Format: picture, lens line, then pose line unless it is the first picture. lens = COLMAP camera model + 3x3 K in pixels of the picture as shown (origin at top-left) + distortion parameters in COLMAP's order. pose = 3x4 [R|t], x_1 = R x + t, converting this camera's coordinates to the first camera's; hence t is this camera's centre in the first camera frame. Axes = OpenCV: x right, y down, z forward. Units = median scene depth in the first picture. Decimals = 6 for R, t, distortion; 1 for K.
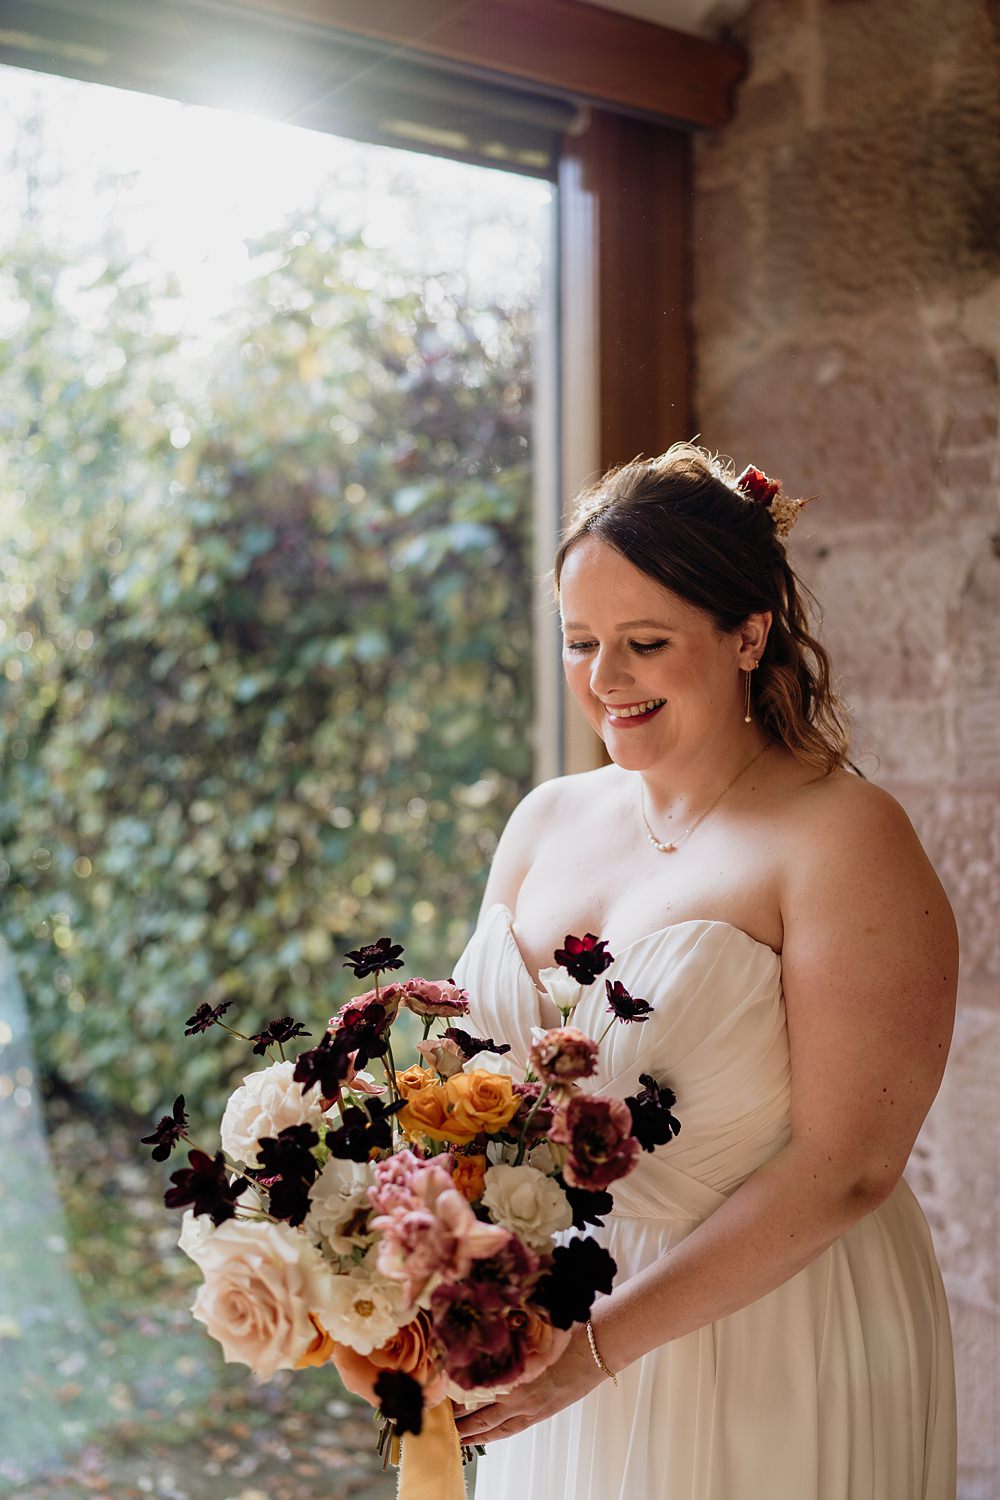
lens RADIAL K [[1517.3, 0, 500.0], [0, 1517.3, 750.0], [0, 0, 1]] dist [-0.055398, -0.004533]
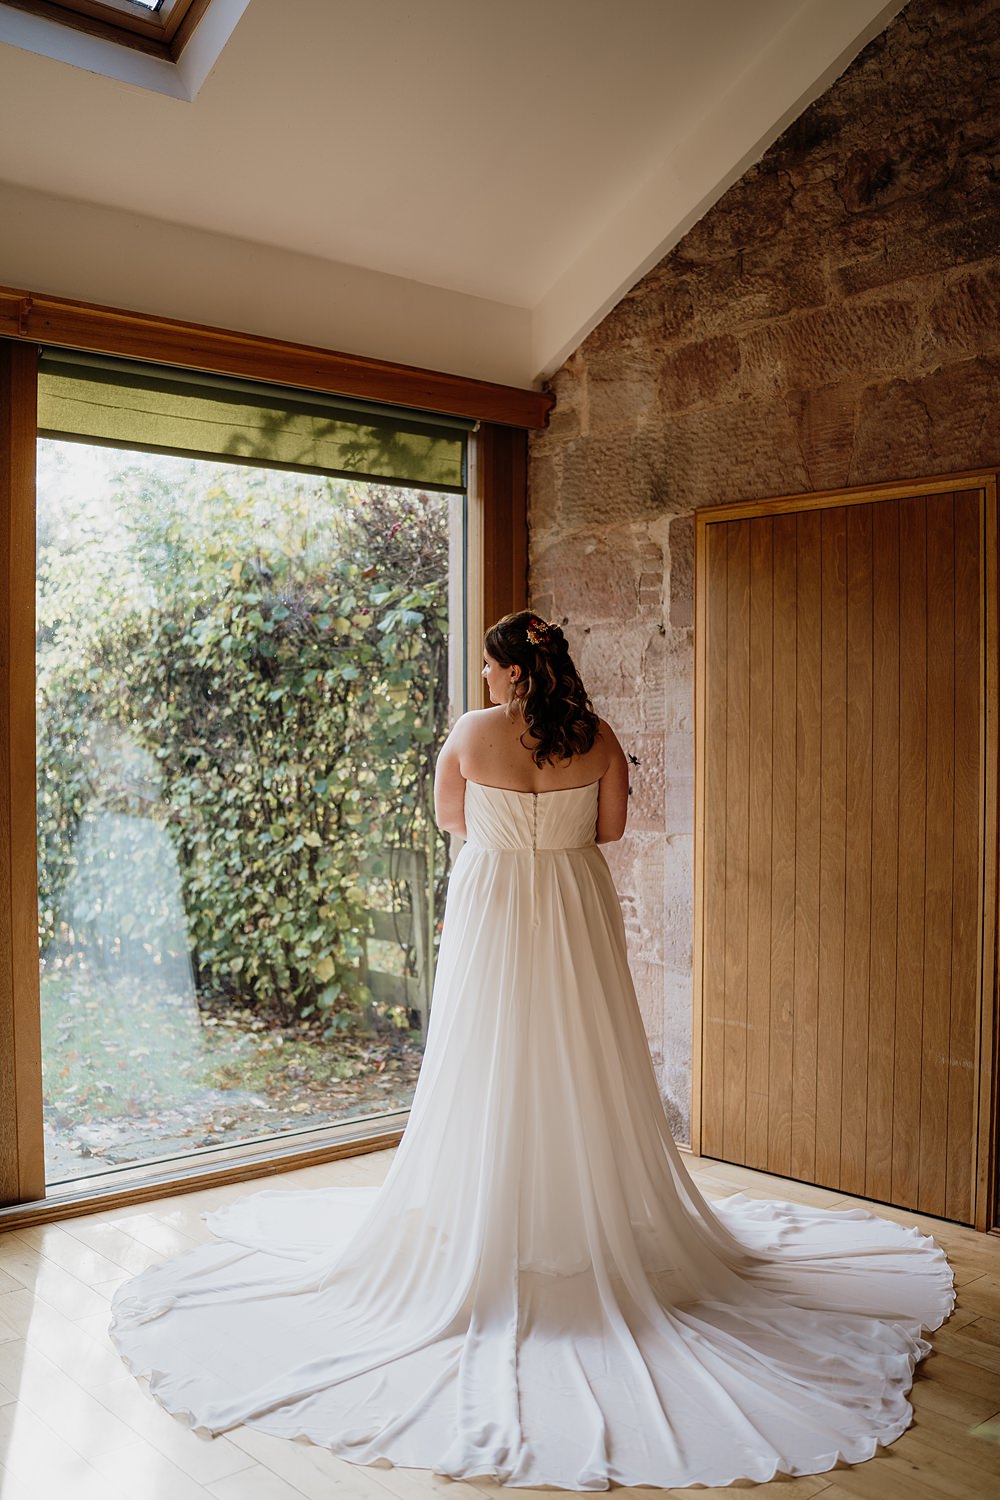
lens RADIAL K [[1568.5, 0, 500.0], [0, 1568.5, 750.0], [0, 0, 1]] dist [-0.176693, 0.221566]
pose [[0.989955, 0.009795, 0.141044, -0.231955], [-0.004629, 0.999308, -0.036908, 0.127428], [-0.141308, 0.035884, 0.989315, -1.227950]]
